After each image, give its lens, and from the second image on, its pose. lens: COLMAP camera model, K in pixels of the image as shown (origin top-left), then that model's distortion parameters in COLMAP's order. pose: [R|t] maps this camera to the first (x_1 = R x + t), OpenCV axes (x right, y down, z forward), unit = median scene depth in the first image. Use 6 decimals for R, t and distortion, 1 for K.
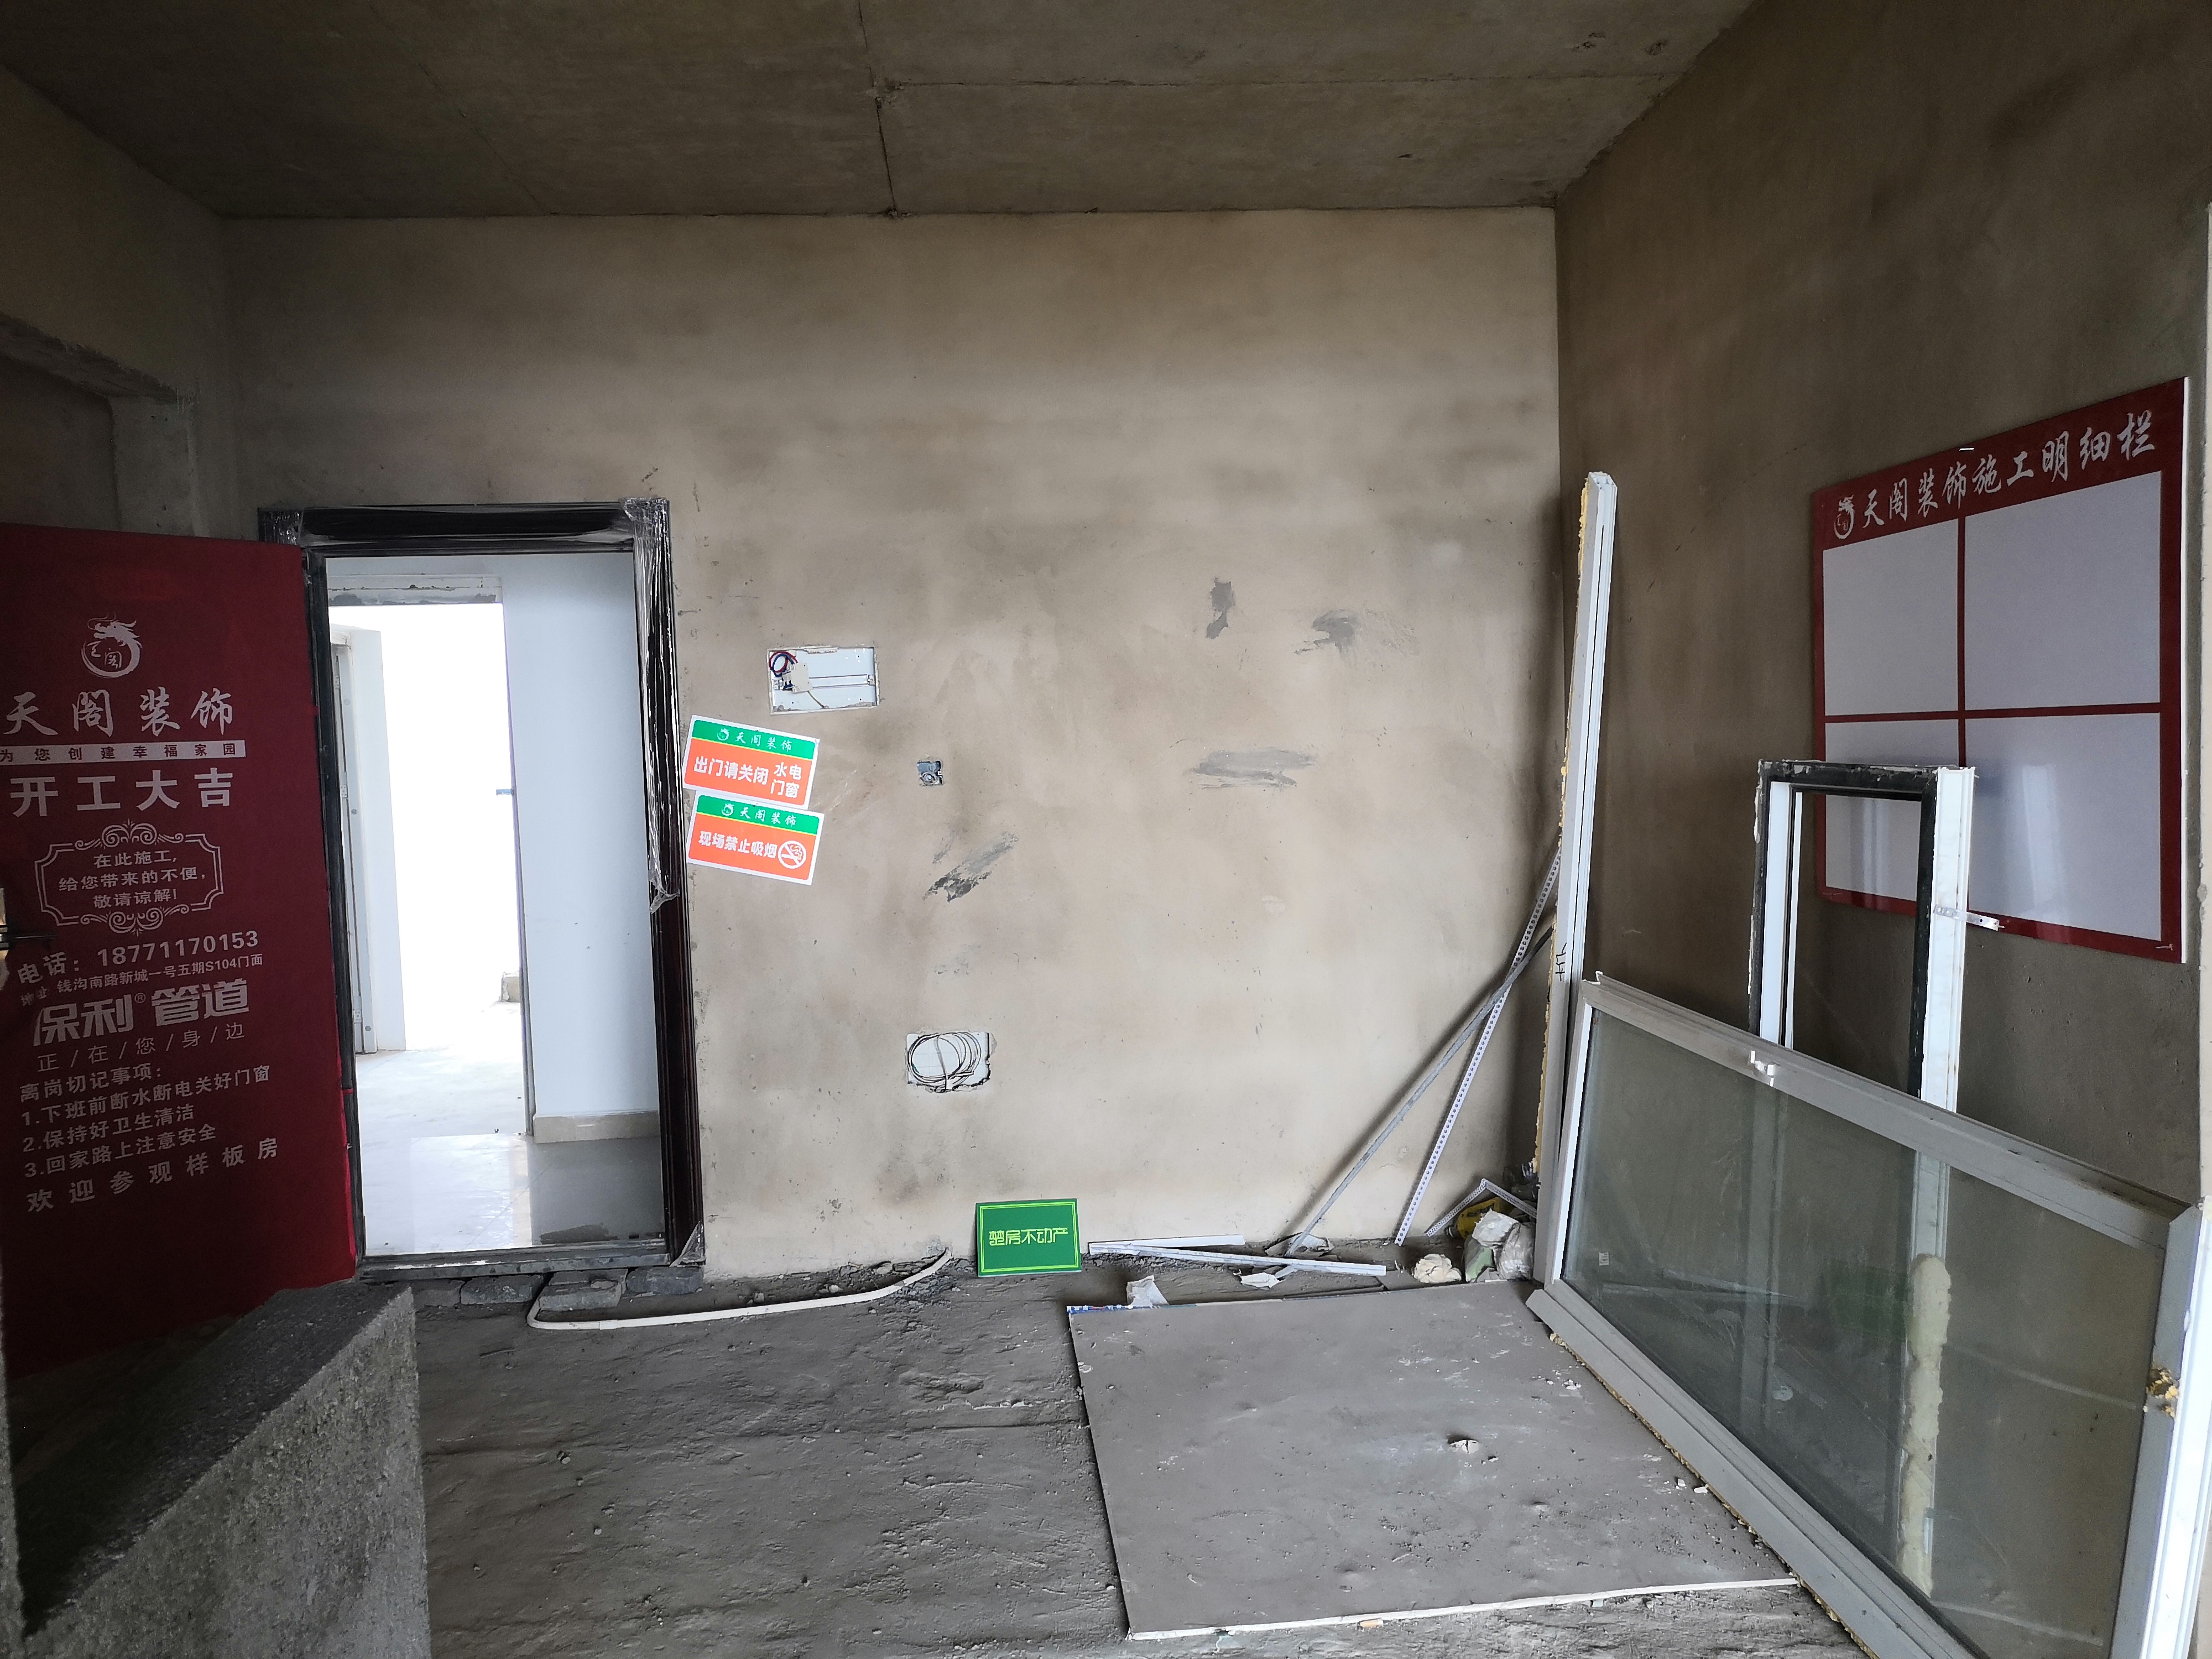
lens RADIAL K [[1634.6, 0, 1105.7], [0, 1634.6, 832.0], [0, 0, 1]] dist [0.013957, -0.008172]
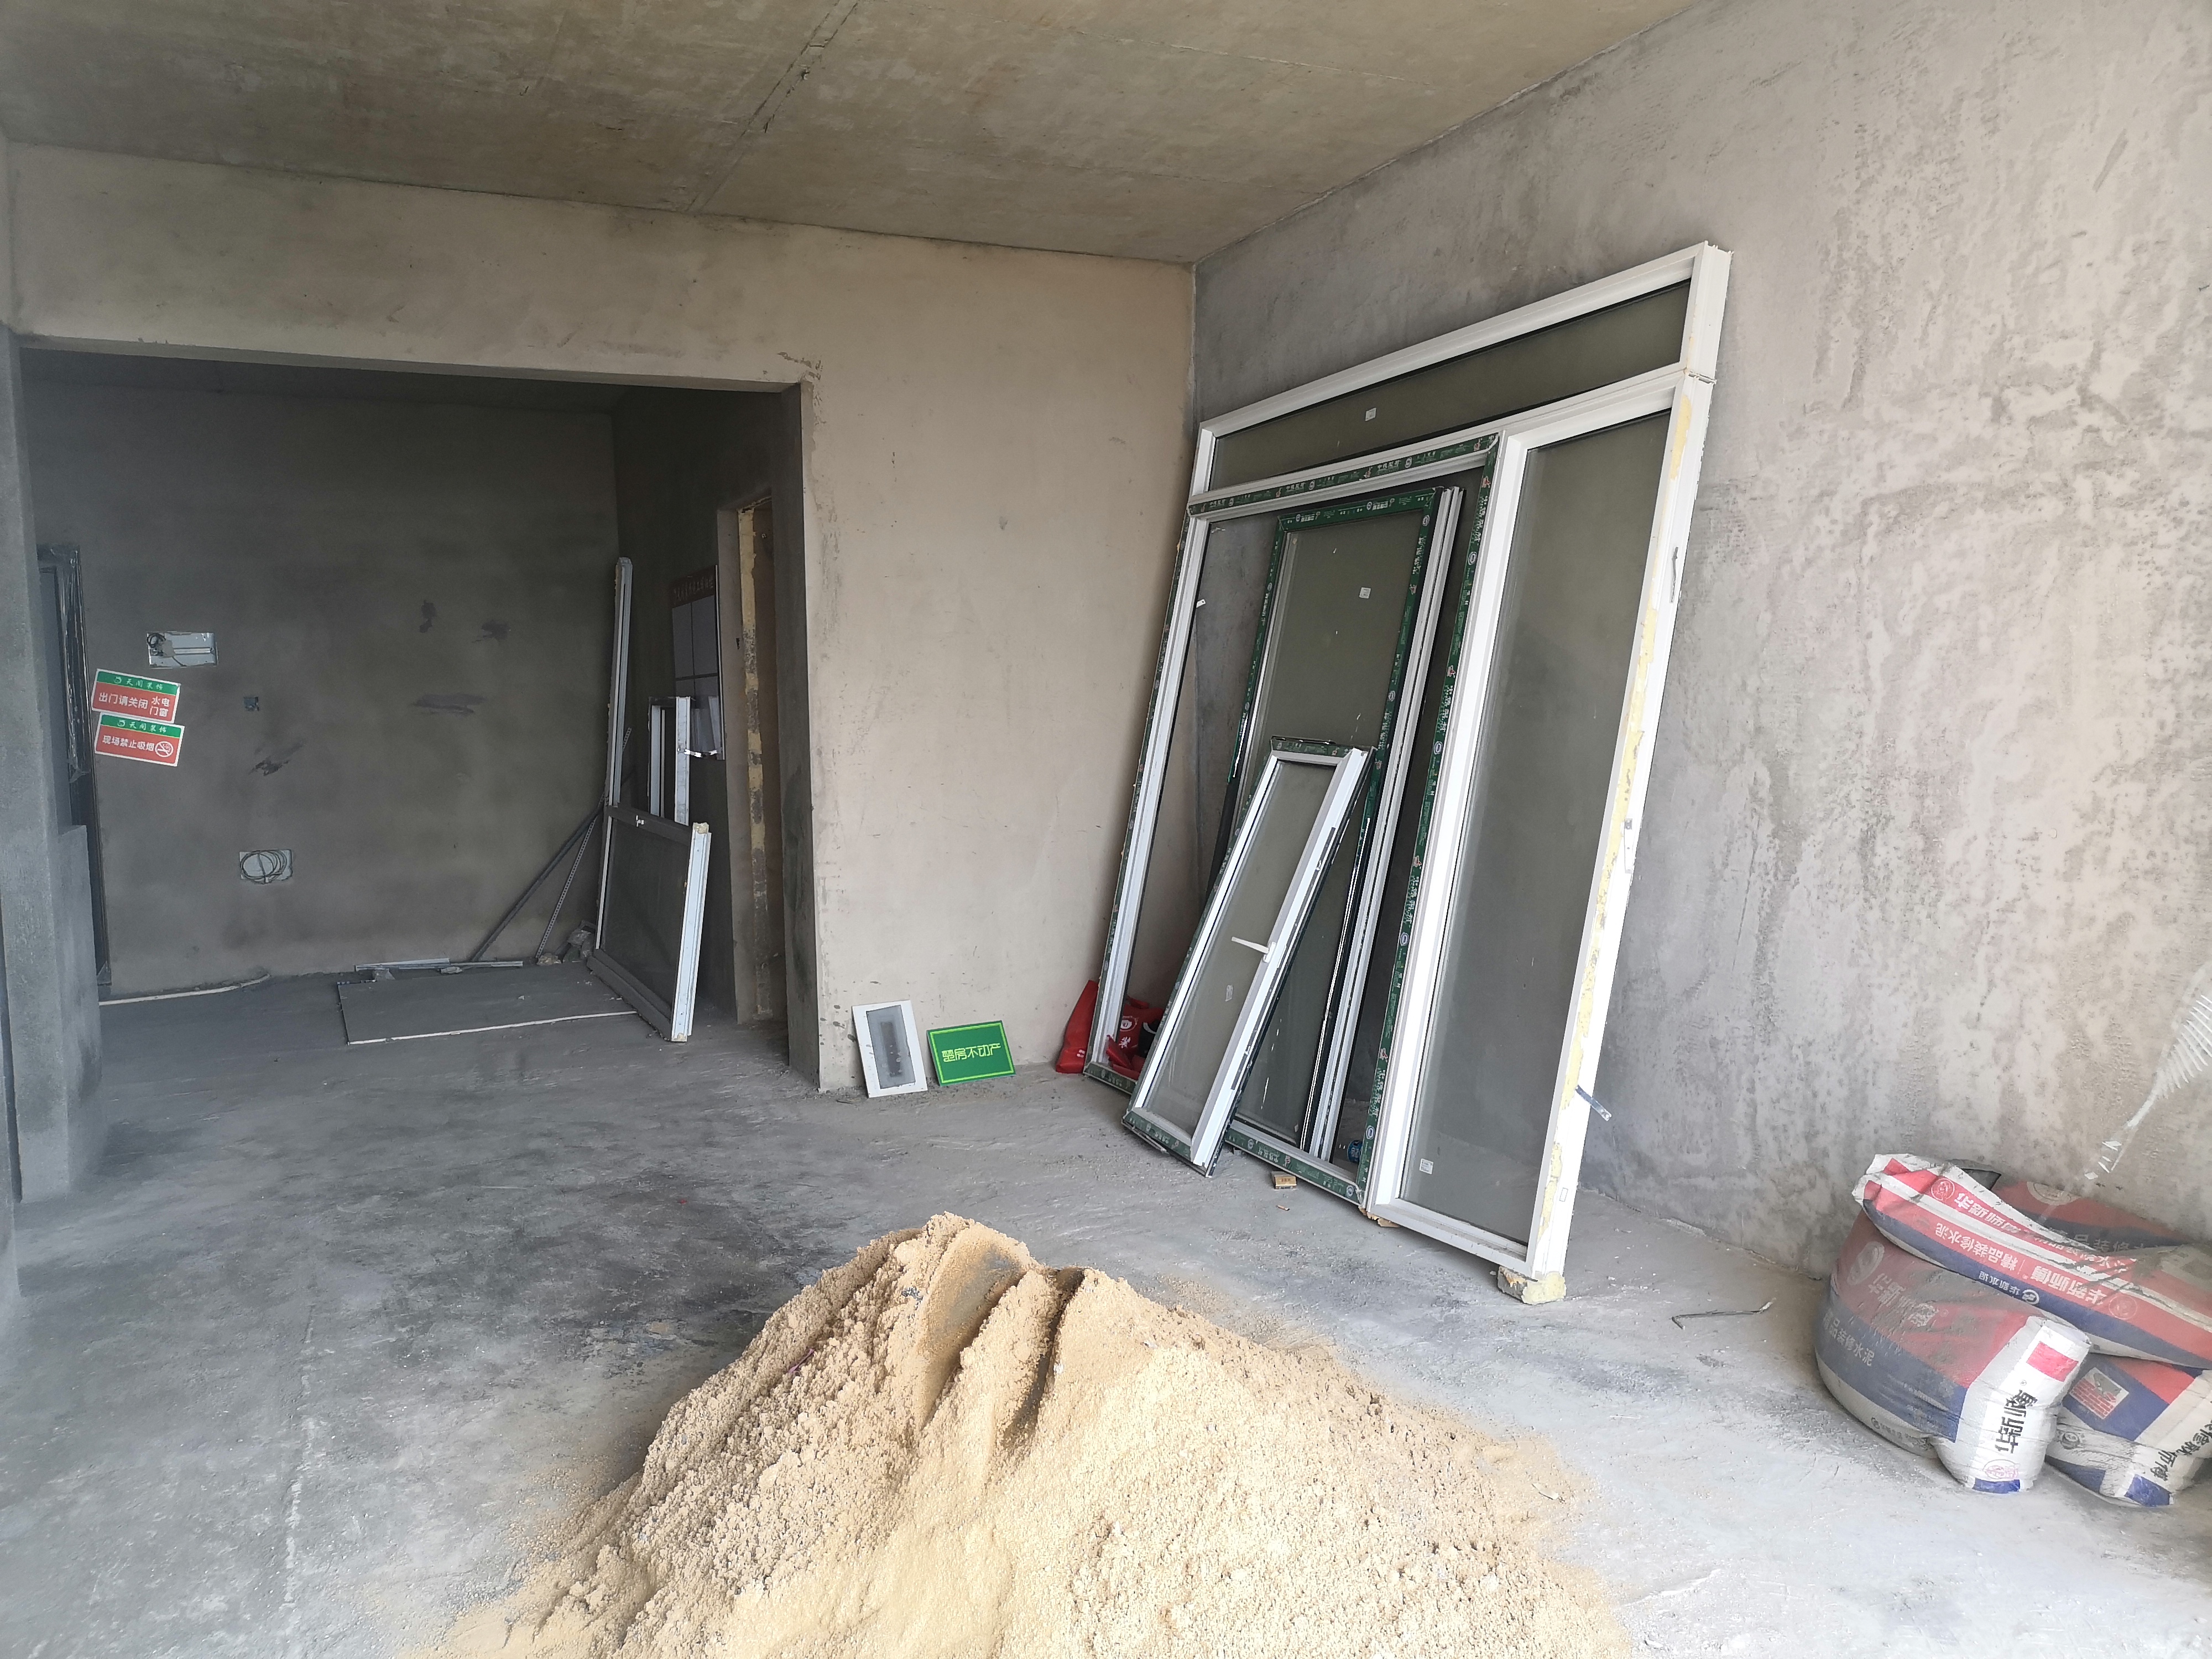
lens RADIAL K [[1634.6, 0, 1117.4], [0, 1634.6, 826.8], [0, 0, 1]] dist [0.013957, -0.008172]
pose [[0.928488, -0.016126, 0.371013, 0.104936], [0.011284, 0.999821, 0.015218, 0.082192], [-0.371192, -0.009943, 0.928503, -1.025033]]
